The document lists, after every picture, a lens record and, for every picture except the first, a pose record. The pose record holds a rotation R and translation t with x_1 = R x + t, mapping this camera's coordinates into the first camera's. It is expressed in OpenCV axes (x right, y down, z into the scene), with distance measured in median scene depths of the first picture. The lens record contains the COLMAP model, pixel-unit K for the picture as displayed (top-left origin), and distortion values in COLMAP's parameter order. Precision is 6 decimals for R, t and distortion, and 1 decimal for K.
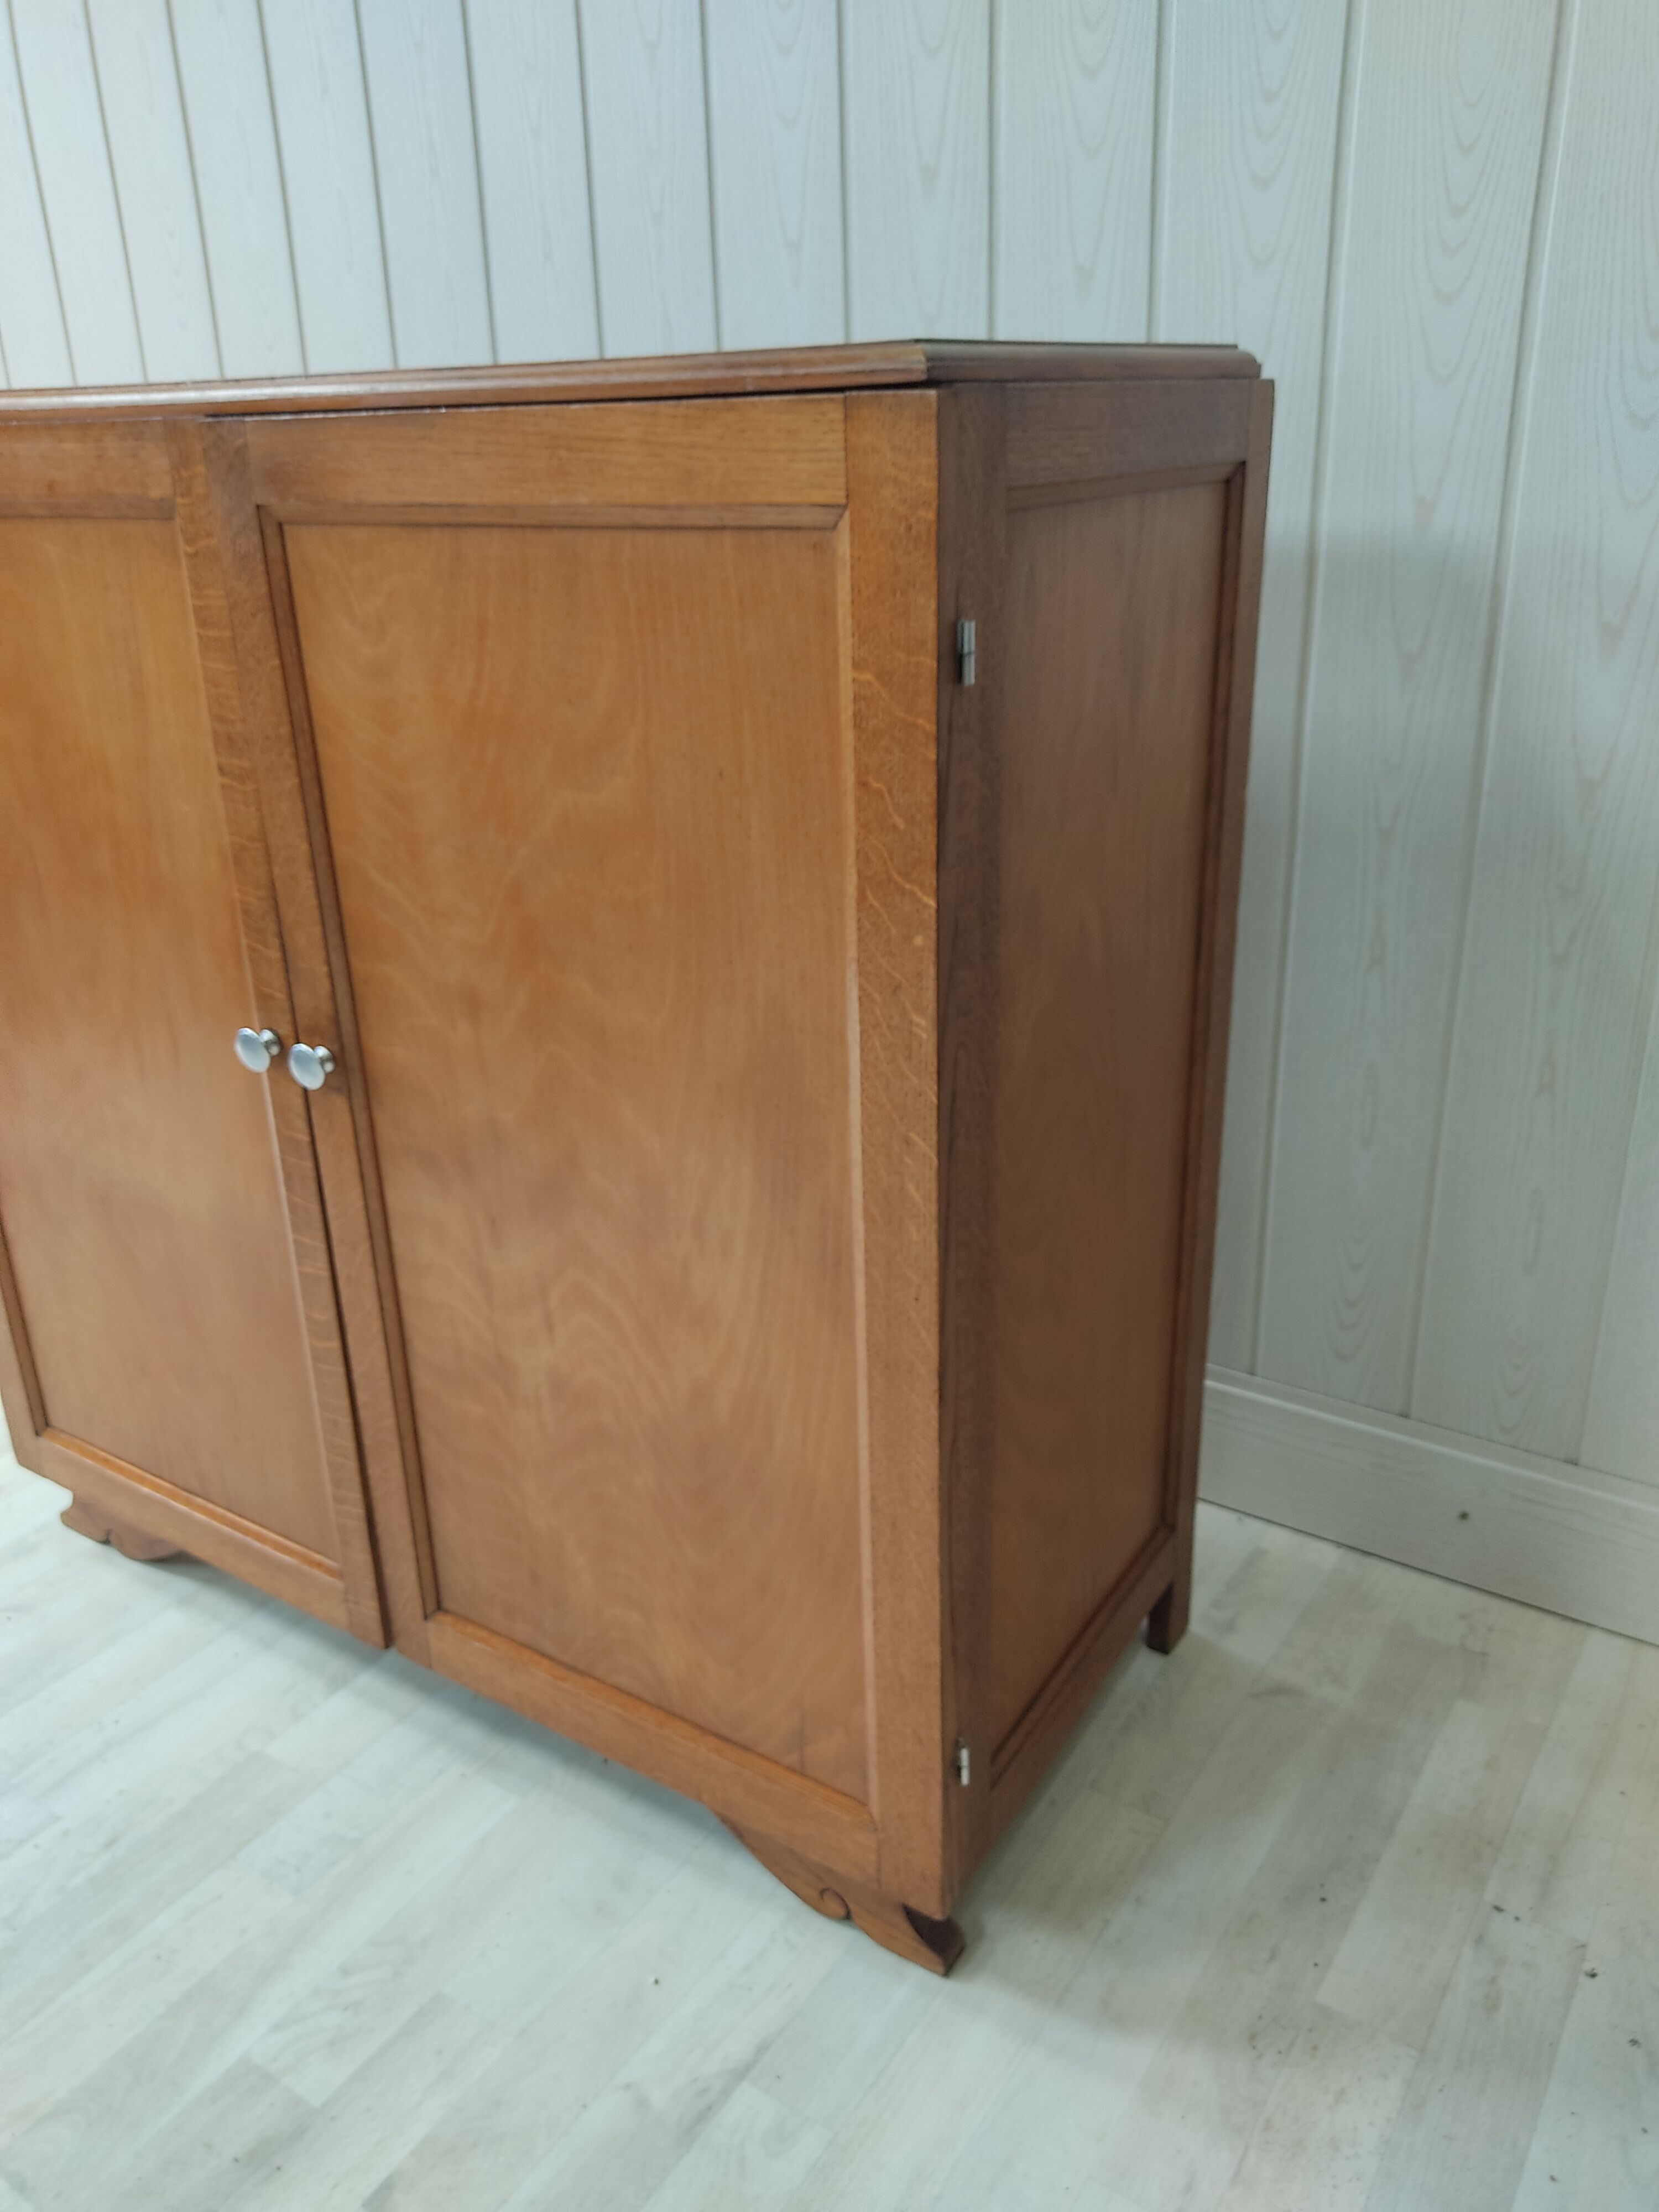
lens RADIAL K [[1673.0, 0, 827.2], [0, 1673.0, 1110.8], [0, 0, 1]] dist [0.082075, -0.147282]
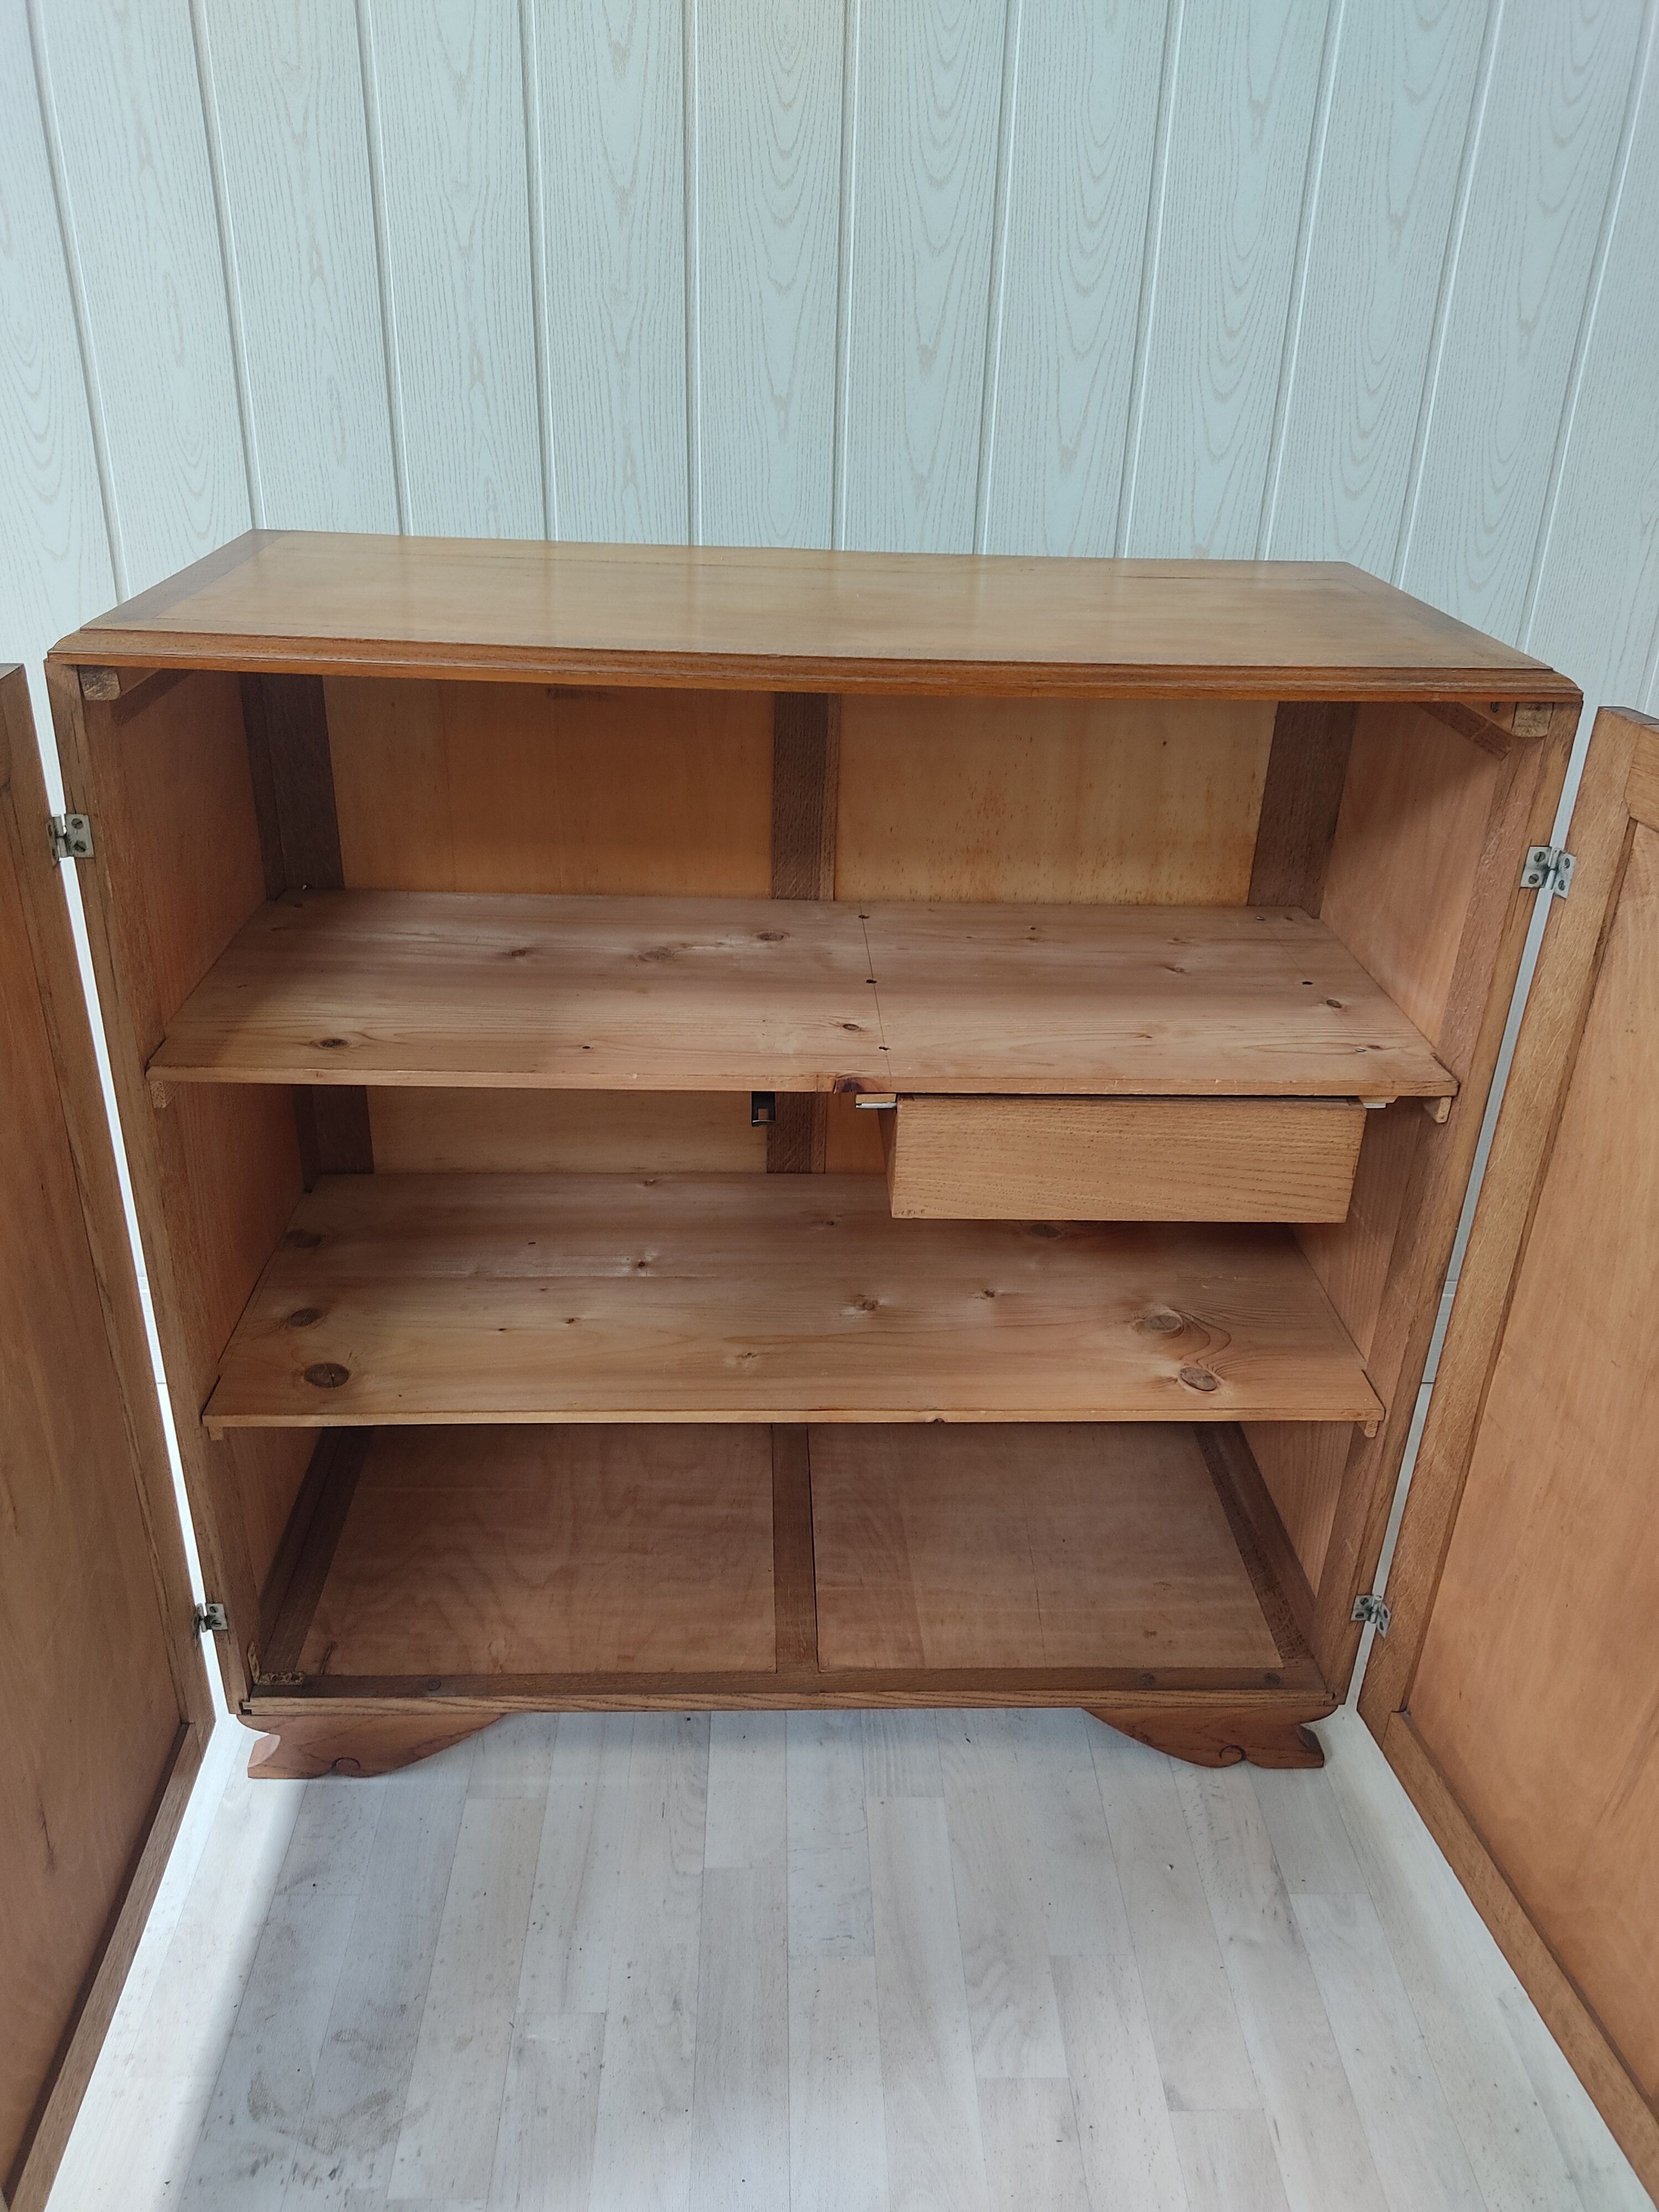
lens RADIAL K [[1678.6, 0, 829.5], [0, 1678.6, 1106.0], [0, 0, 1]] dist [-0.024530, 0.009133]
pose [[0.814163, -0.214320, 0.539635, -0.889730], [0.170871, 0.976667, 0.130094, -0.262297], [-0.554925, -0.013710, 0.831787, 0.102696]]
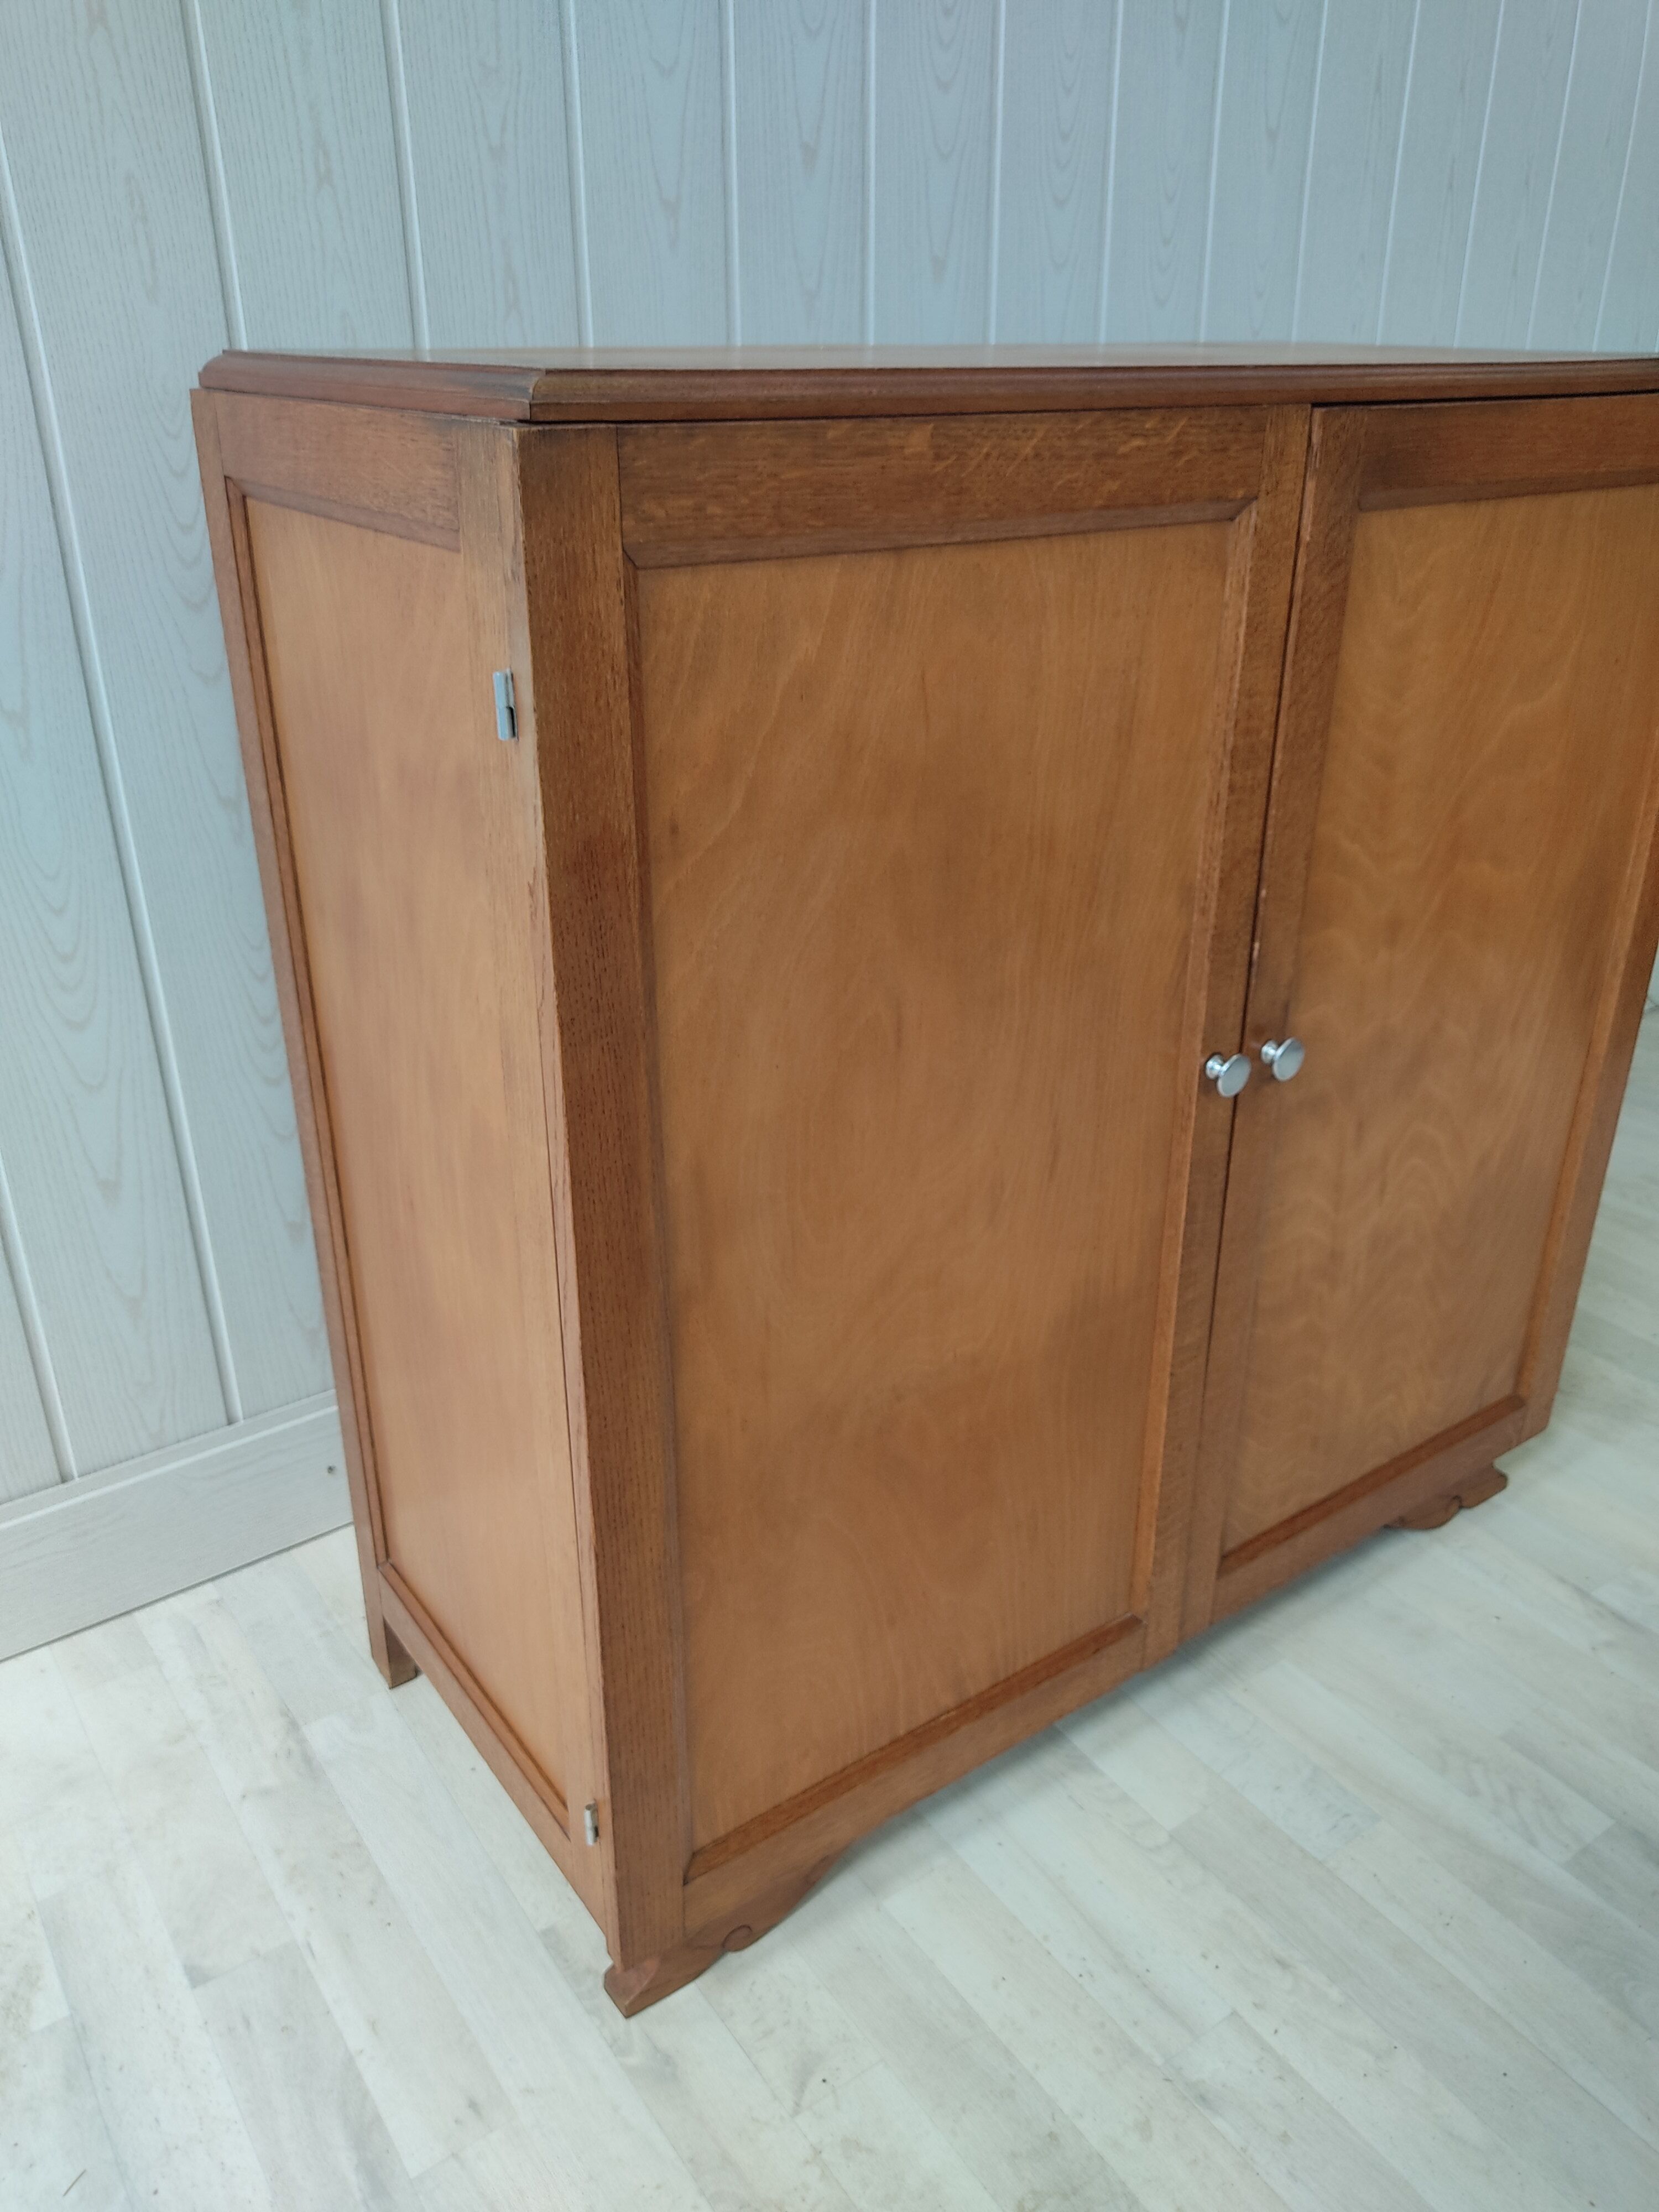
lens RADIAL K [[1657.7, 0, 826.4], [0, 1657.7, 1116.1], [0, 0, 1]] dist [0.089862, -0.146108]
pose [[0.366426, -0.374186, 0.851890, -1.271380], [0.346129, 0.904680, 0.248492, -0.338446], [-0.863671, 0.203810, 0.461015, 0.790099]]
